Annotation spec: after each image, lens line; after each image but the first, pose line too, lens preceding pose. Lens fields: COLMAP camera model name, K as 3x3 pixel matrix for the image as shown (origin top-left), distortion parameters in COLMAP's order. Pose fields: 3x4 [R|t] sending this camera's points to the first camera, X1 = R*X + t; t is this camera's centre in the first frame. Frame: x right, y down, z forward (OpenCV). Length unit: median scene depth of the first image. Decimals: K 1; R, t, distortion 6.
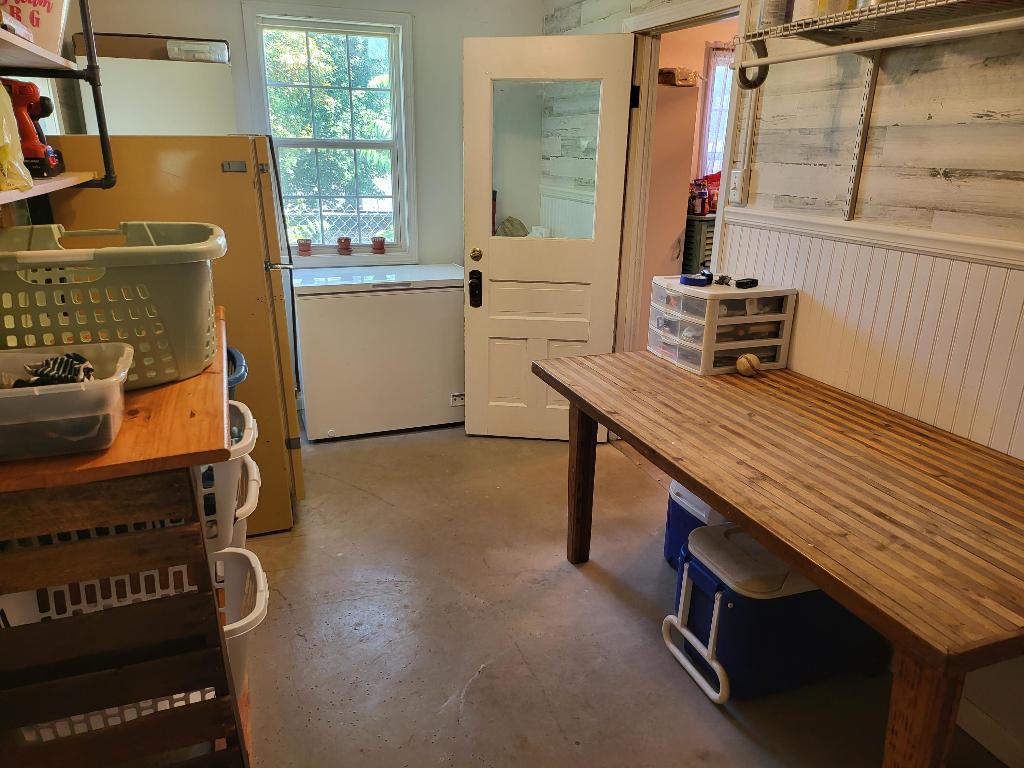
lens RADIAL K [[717.5, 0, 510.7], [0, 717.5, 388.4], [0, 0, 1]] dist [0.058295, -0.055593]
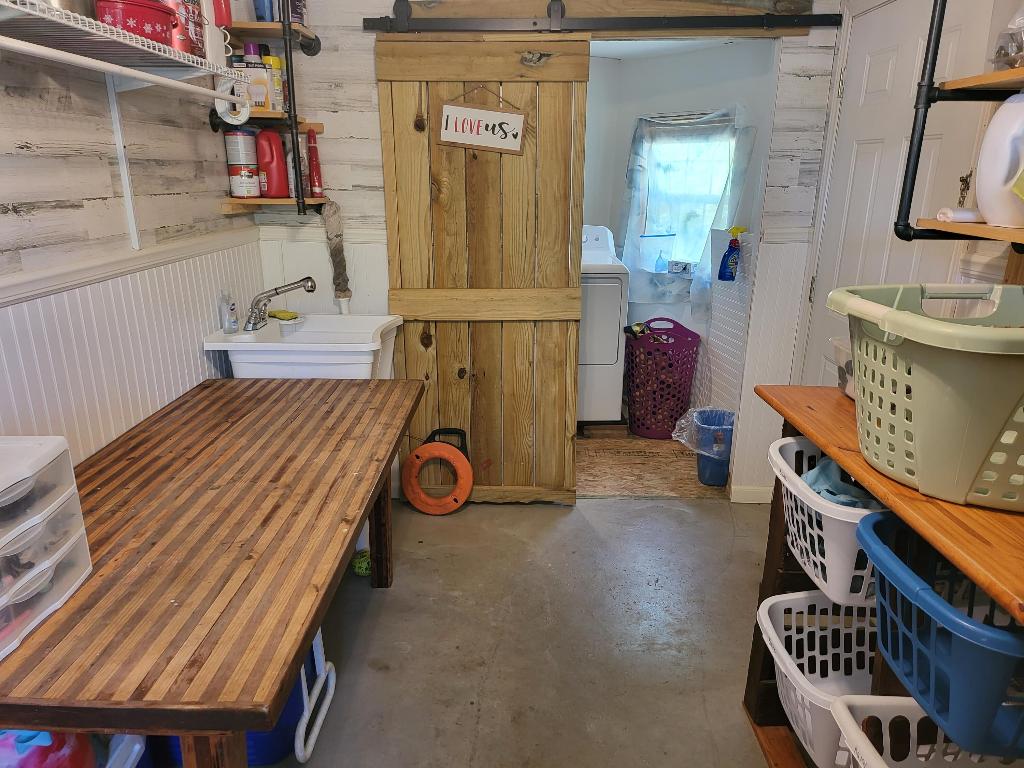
lens RADIAL K [[717.5, 0, 510.1], [0, 717.5, 385.1], [0, 0, 1]] dist [0.058295, -0.055593]
pose [[-0.933512, -0.113720, 0.340033, -0.296135], [0.102438, 0.824247, 0.556887, -0.549763], [-0.343600, 0.554693, -0.757795, 1.581530]]
